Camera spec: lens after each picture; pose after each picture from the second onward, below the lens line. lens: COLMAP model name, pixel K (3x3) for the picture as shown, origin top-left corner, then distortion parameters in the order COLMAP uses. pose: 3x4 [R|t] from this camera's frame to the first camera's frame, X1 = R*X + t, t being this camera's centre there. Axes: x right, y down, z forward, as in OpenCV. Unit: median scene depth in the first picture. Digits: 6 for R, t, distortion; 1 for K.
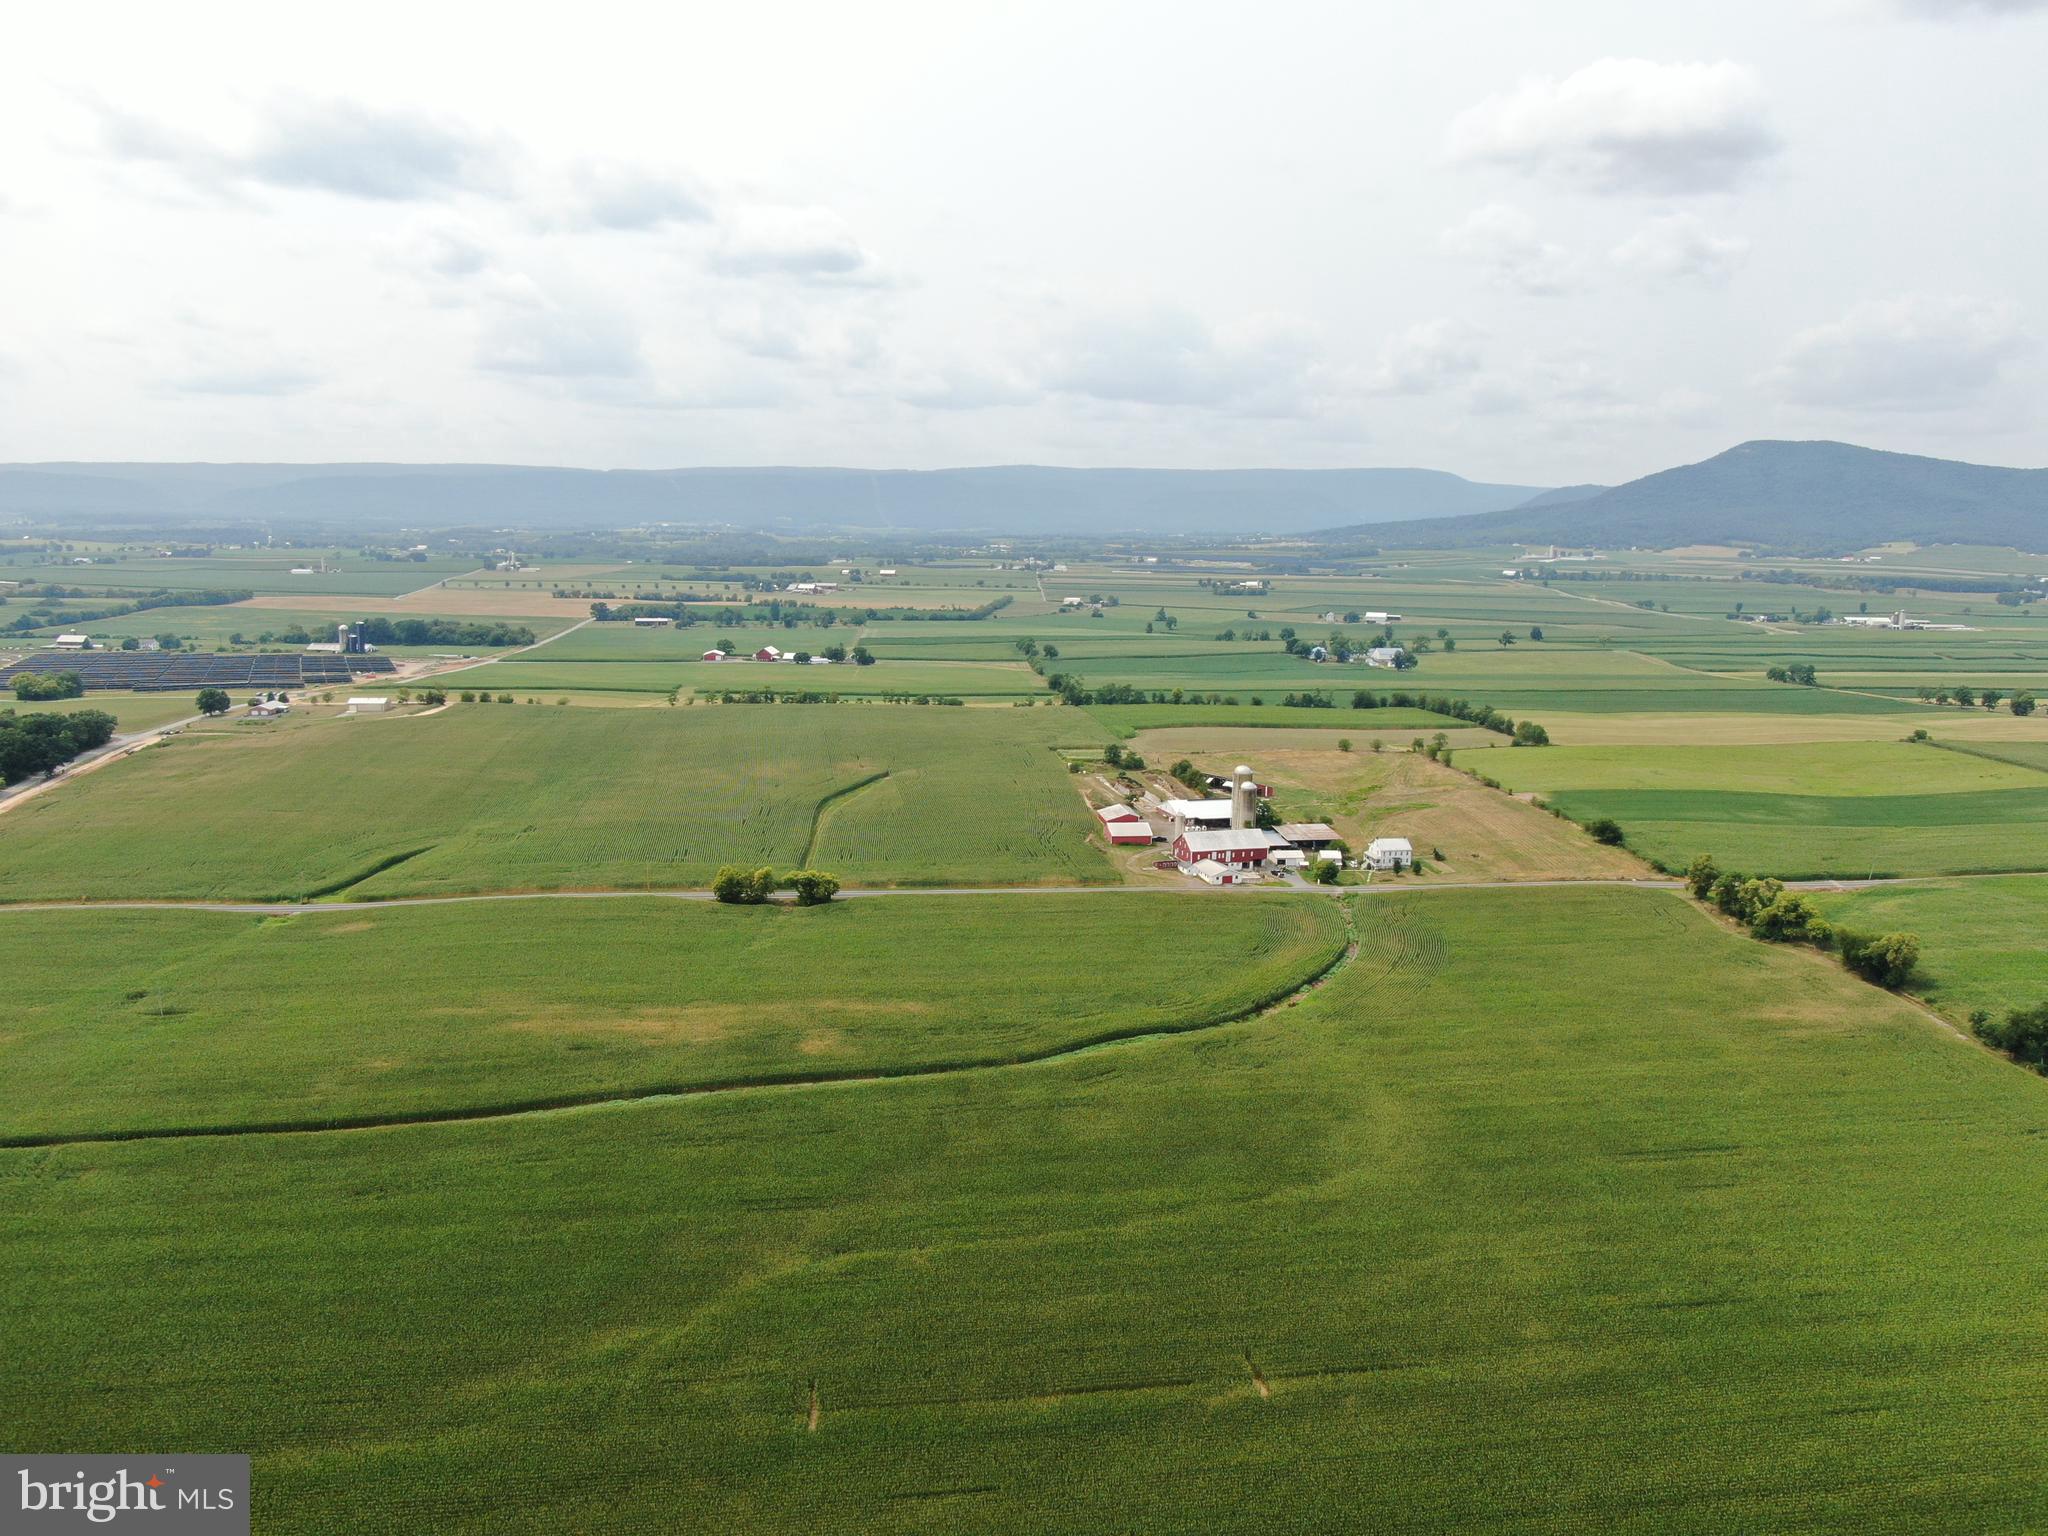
lens RADIAL K [[1505.2, 0, 1024.2], [0, 1505.2, 768.2], [0, 0, 1]] dist [-0.019230, 0.008748]
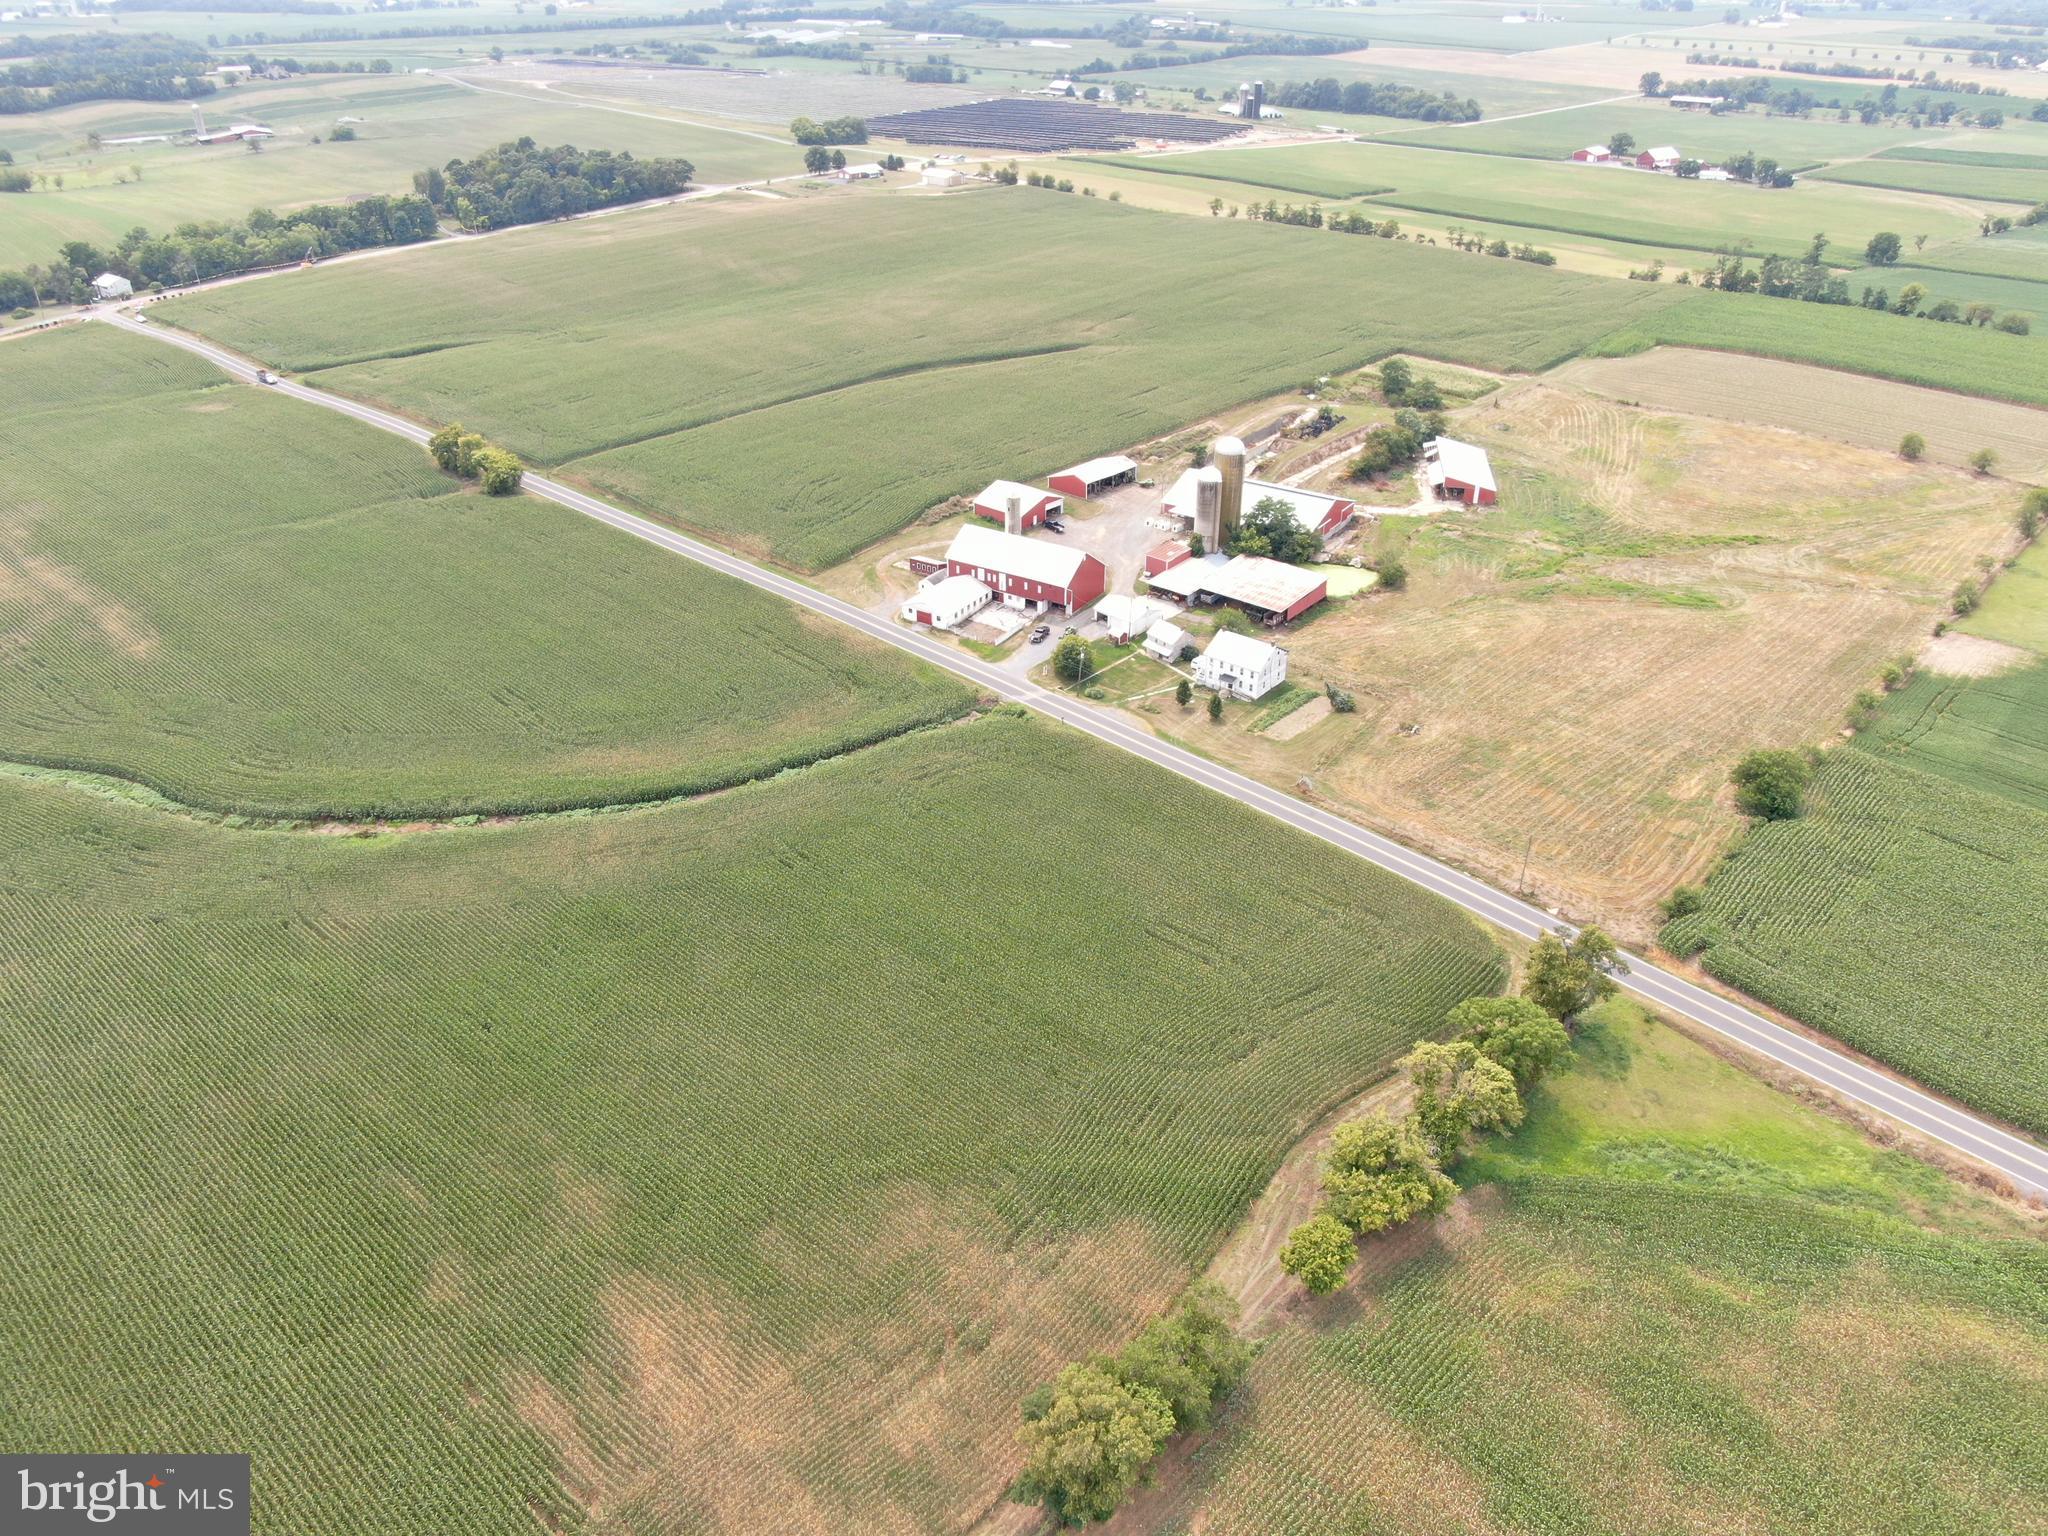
lens RADIAL K [[1475.2, 0, 1024.6], [0, 1475.2, 766.9], [0, 0, 1]] dist [-0.022127, 0.012099]
pose [[0.636796, 0.367385, -0.677878, 0.558624], [-0.119397, 0.915564, 0.384041, -0.099657], [0.761732, -0.163619, 0.626892, 0.616141]]
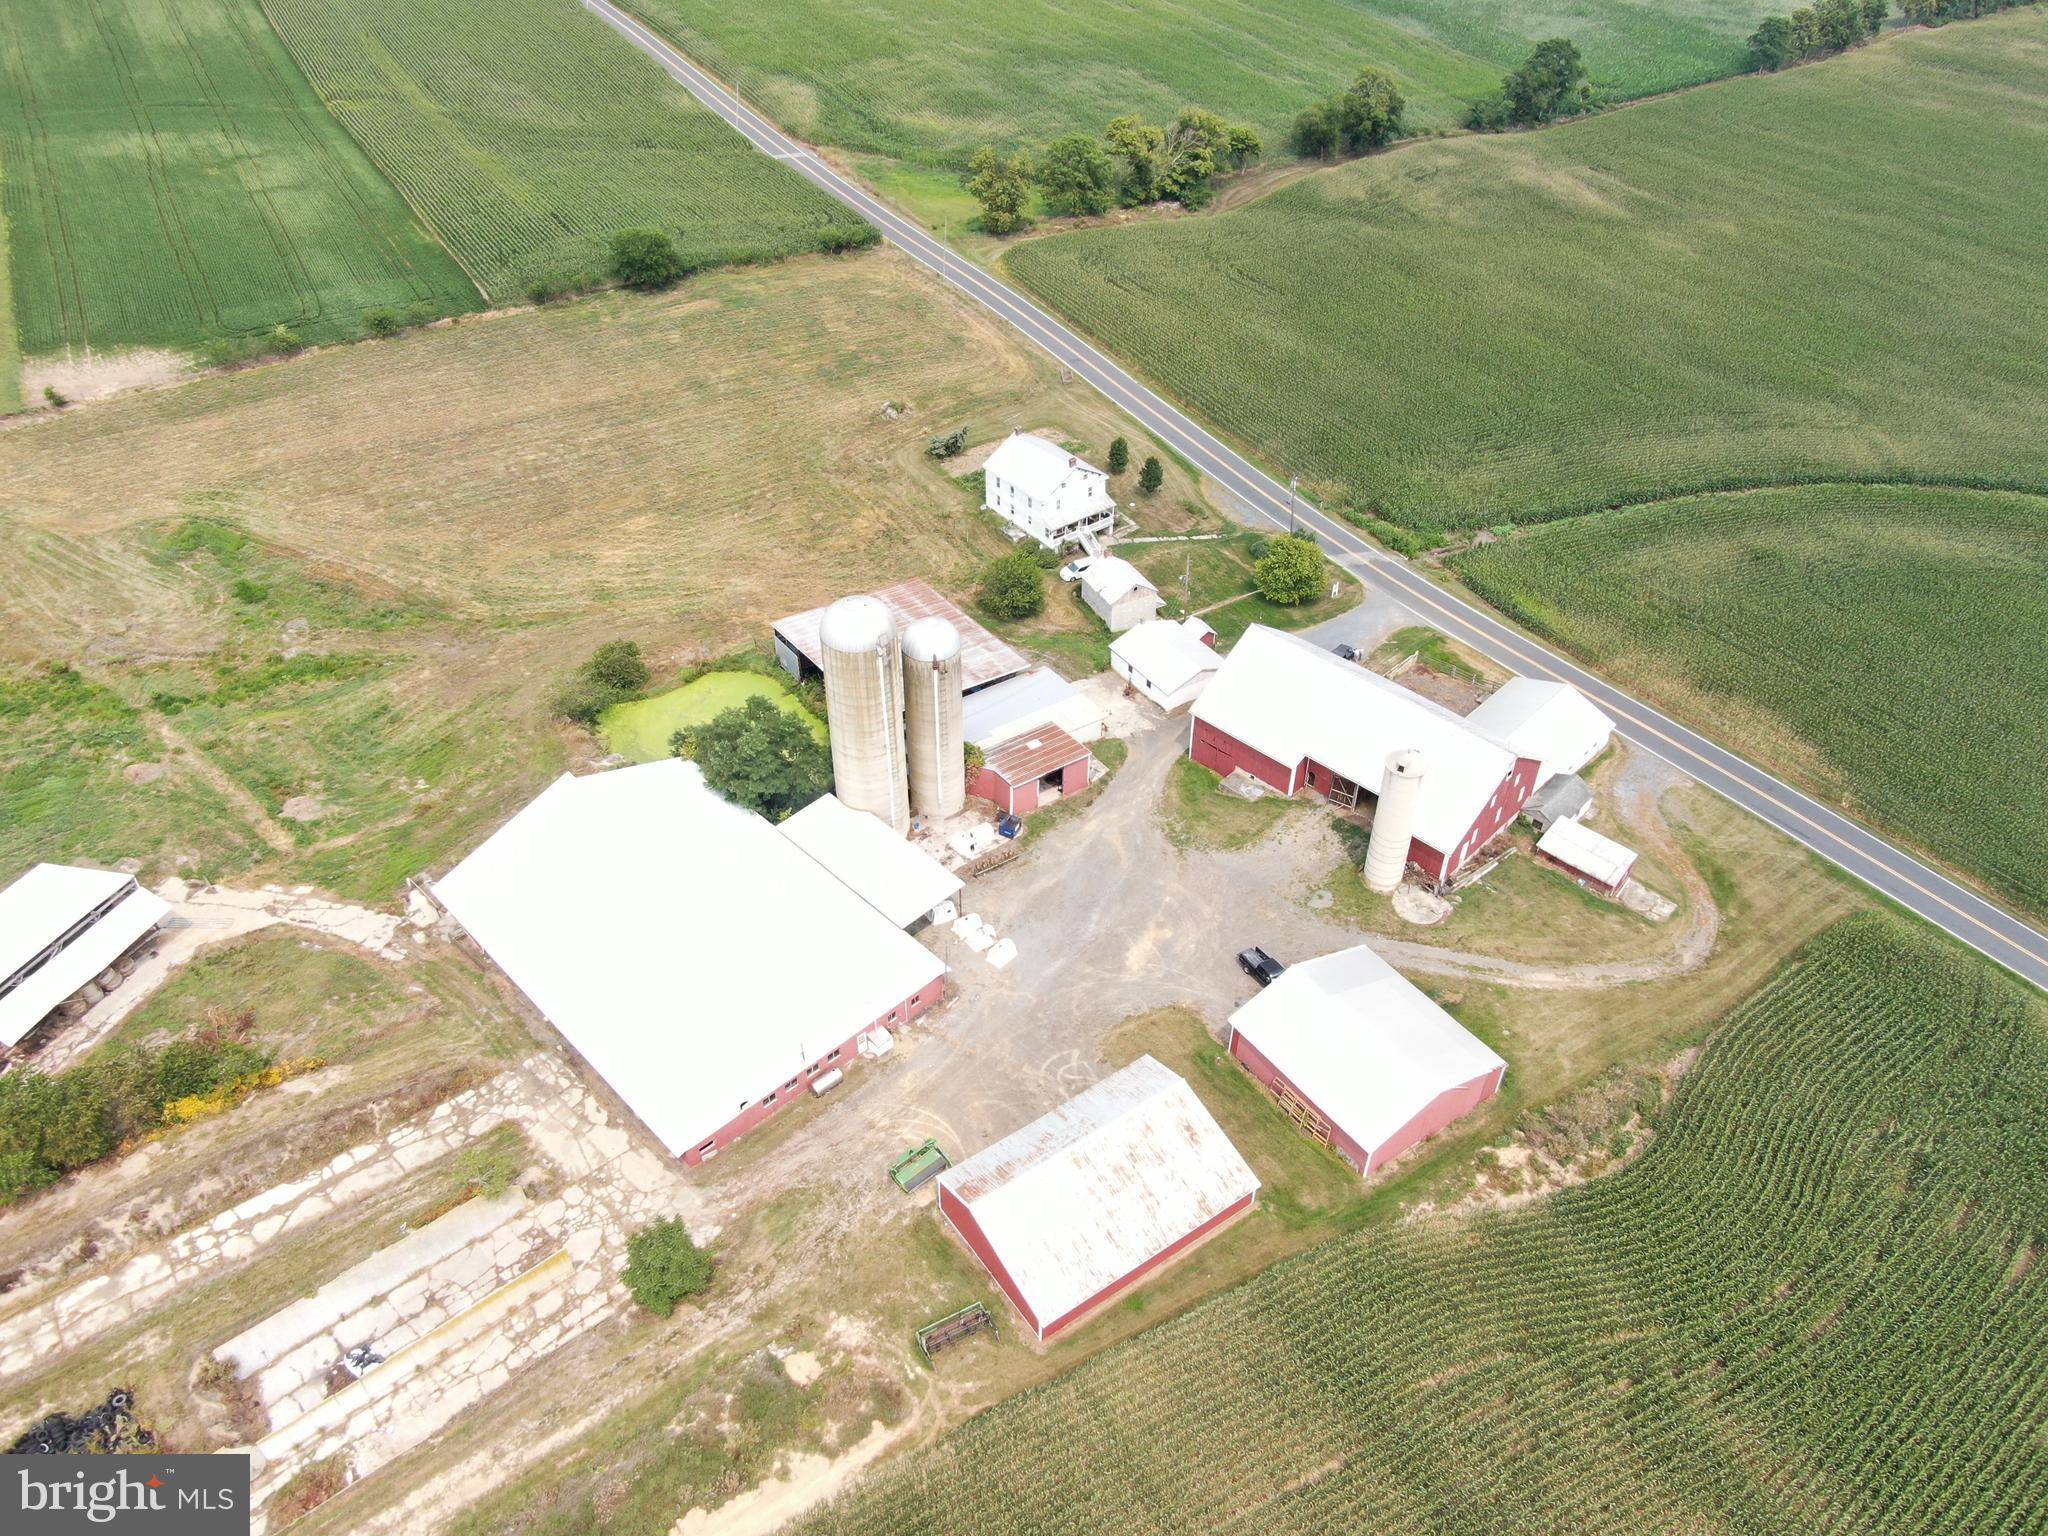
lens RADIAL K [[1475.2, 0, 1024.6], [0, 1475.2, 766.9], [0, 0, 1]] dist [-0.022127, 0.012099]
pose [[-0.459866, -0.582709, 0.670054, -0.026146], [0.137156, 0.698910, 0.701935, -0.143029], [-0.877332, 0.414698, -0.241483, 1.121331]]
